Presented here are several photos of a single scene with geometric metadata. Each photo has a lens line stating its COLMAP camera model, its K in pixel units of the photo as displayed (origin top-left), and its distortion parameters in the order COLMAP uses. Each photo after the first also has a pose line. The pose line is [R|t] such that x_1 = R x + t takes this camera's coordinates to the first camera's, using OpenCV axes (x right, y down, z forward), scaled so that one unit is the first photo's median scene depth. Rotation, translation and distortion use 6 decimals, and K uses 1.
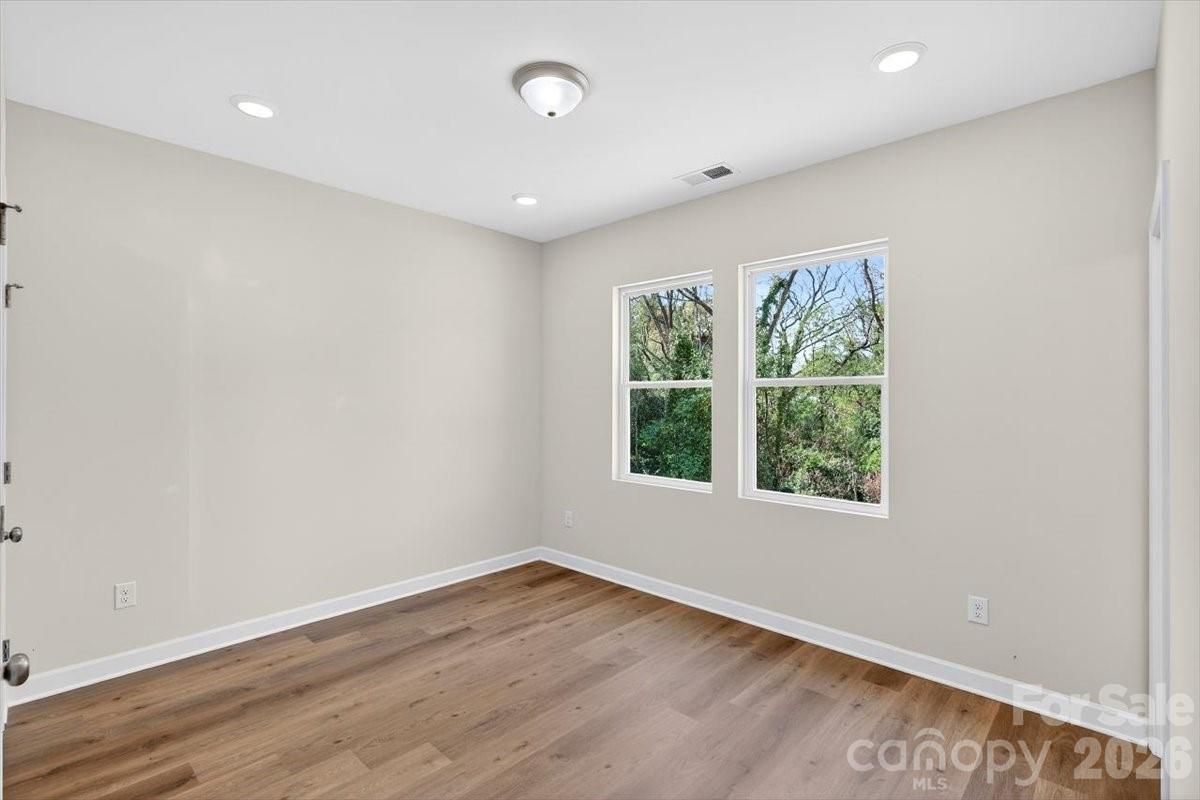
lens RADIAL K [[545.2, 0, 599.4], [0, 545.2, 402.1], [0, 0, 1]] dist [0.000888, 0.000130]
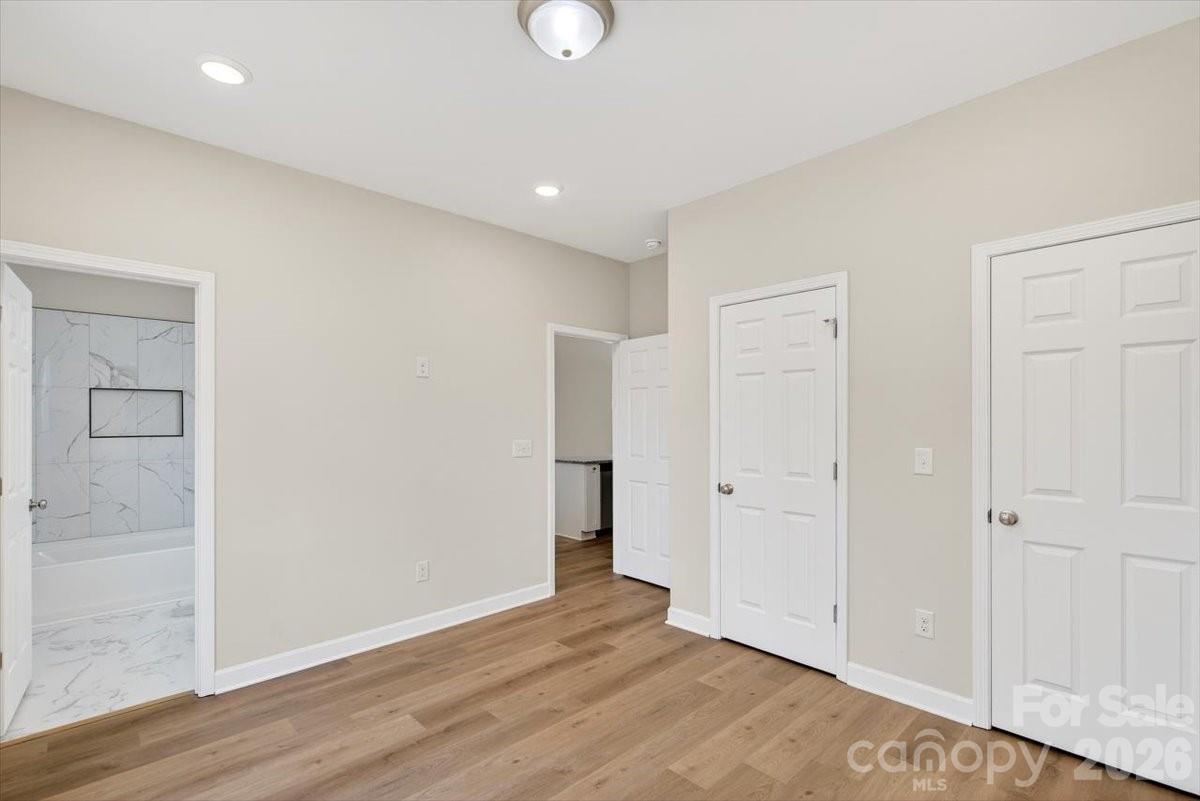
lens RADIAL K [[566.4, 0, 601.6], [0, 566.4, 417.1], [0, 0, 1]] dist [0.000657, 0.000080]
pose [[-0.998056, 0.012609, 0.061040, -0.148312], [0.012938, 0.999904, 0.004993, -0.001468], [-0.060971, 0.005773, -0.998123, 1.392784]]
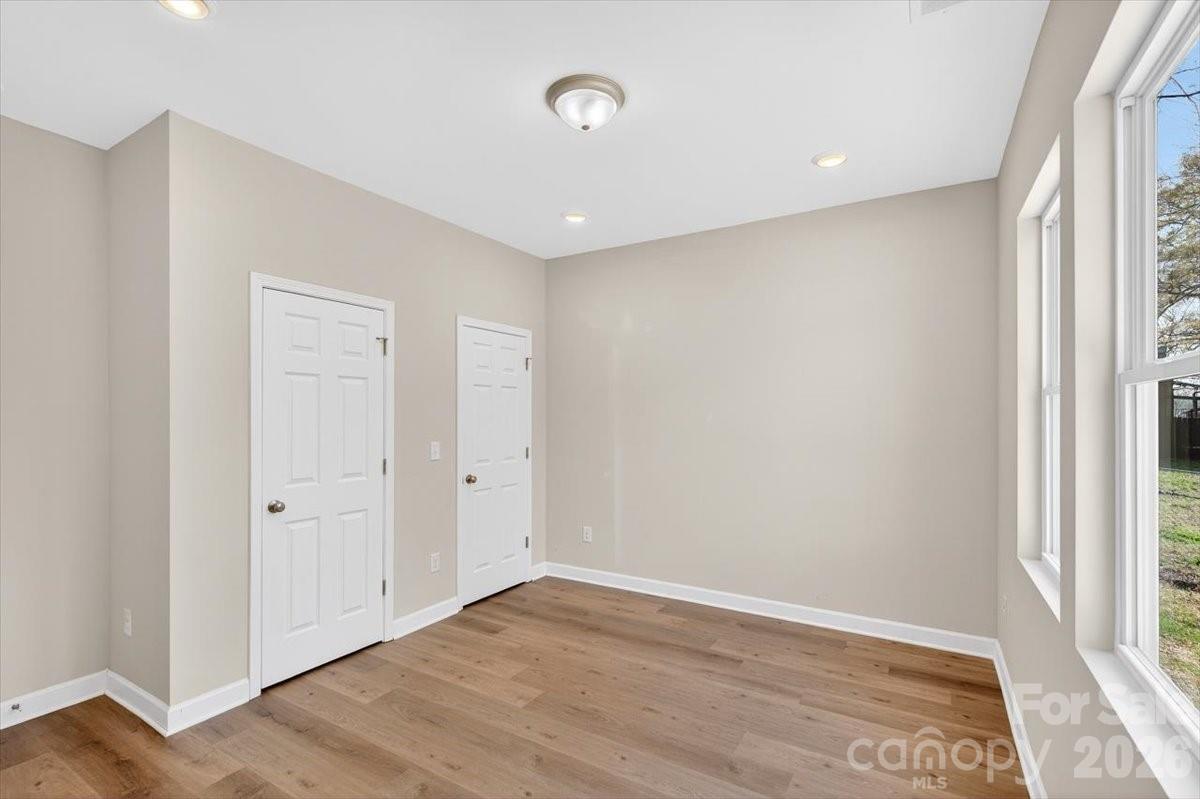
lens RADIAL K [[541.4, 0, 602.0], [0, 541.4, 419.4], [0, 0, 1]] dist [0.001721, -0.000044]
pose [[0.223779, 0.008591, -0.974602, 0.656300], [-0.005203, 0.999957, 0.007619, -0.005850], [0.974626, 0.003366, 0.223814, 0.607756]]
